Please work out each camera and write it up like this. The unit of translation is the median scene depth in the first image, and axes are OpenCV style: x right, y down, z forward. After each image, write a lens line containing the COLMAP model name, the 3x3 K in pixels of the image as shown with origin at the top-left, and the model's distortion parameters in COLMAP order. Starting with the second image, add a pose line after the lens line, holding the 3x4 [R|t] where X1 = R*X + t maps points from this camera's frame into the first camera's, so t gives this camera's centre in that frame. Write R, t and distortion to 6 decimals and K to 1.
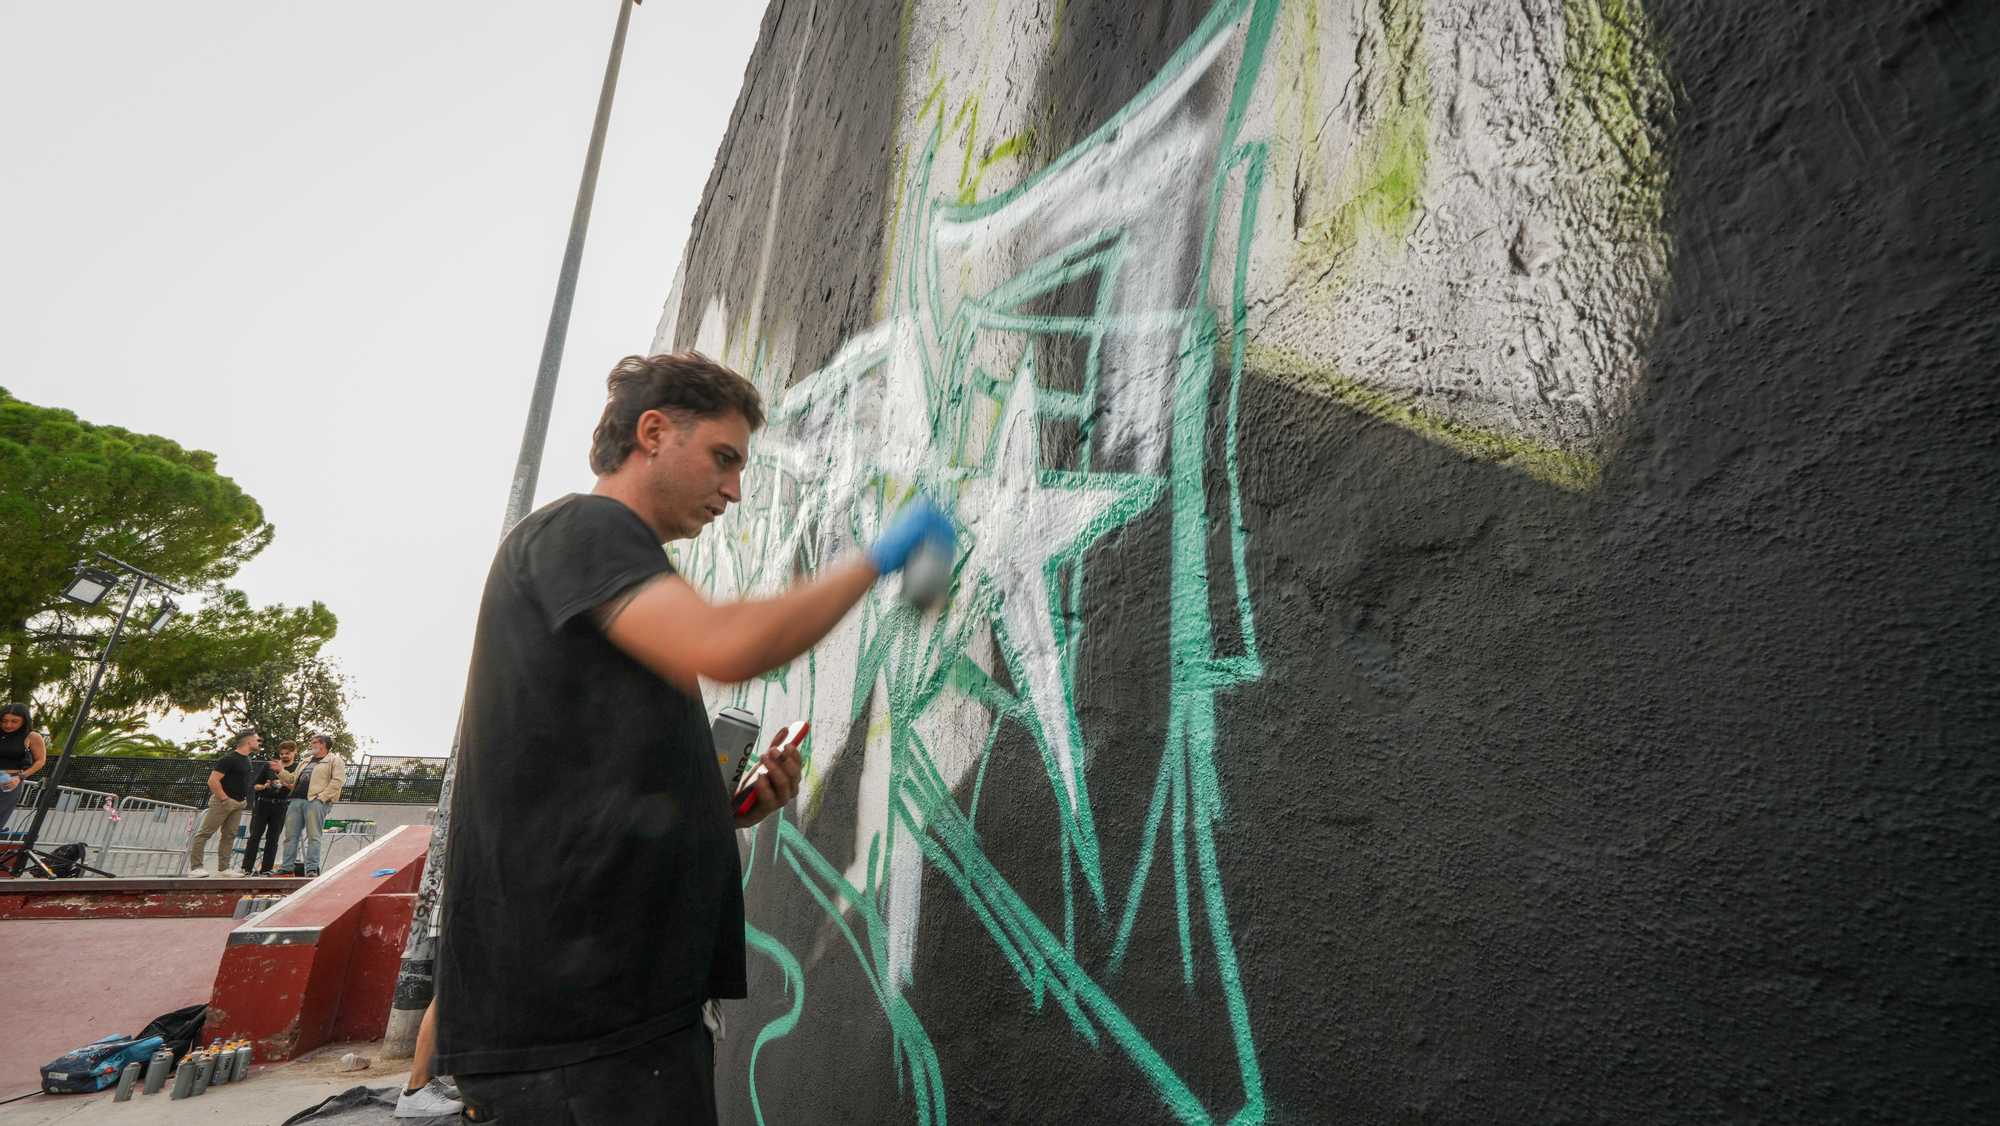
lens RADIAL K [[825.4, 0, 1007.3], [0, 825.4, 573.4], [0, 0, 1]] dist [0.003460, 0.000213]
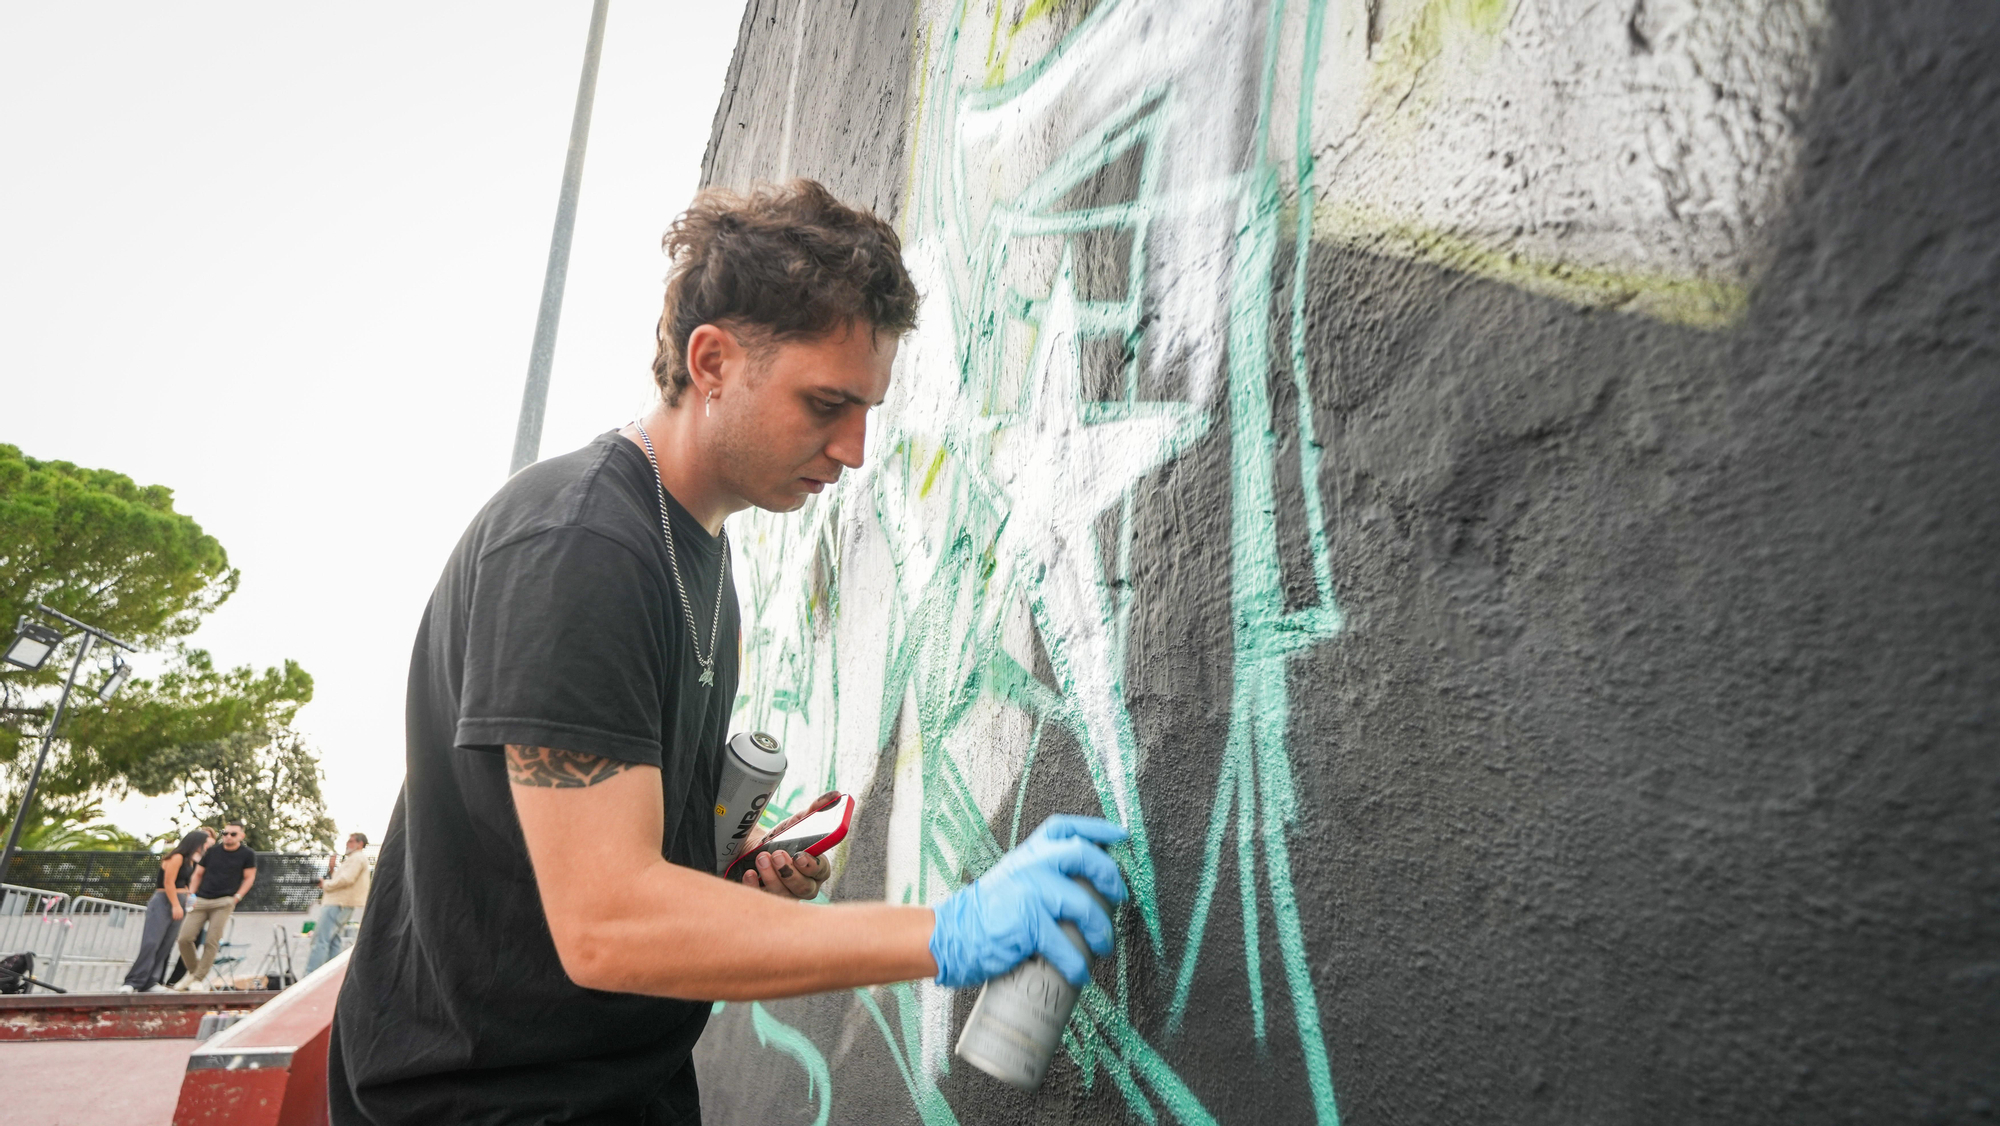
lens RADIAL K [[1074.0, 0, 1004.6], [0, 1074.0, 568.4], [0, 0, 1]] dist [0.022258, 0.002022]
pose [[0.992579, -0.047291, -0.112029, 0.098236], [0.044928, 0.998713, -0.023527, 0.065784], [0.112997, 0.018319, 0.993426, -0.015499]]
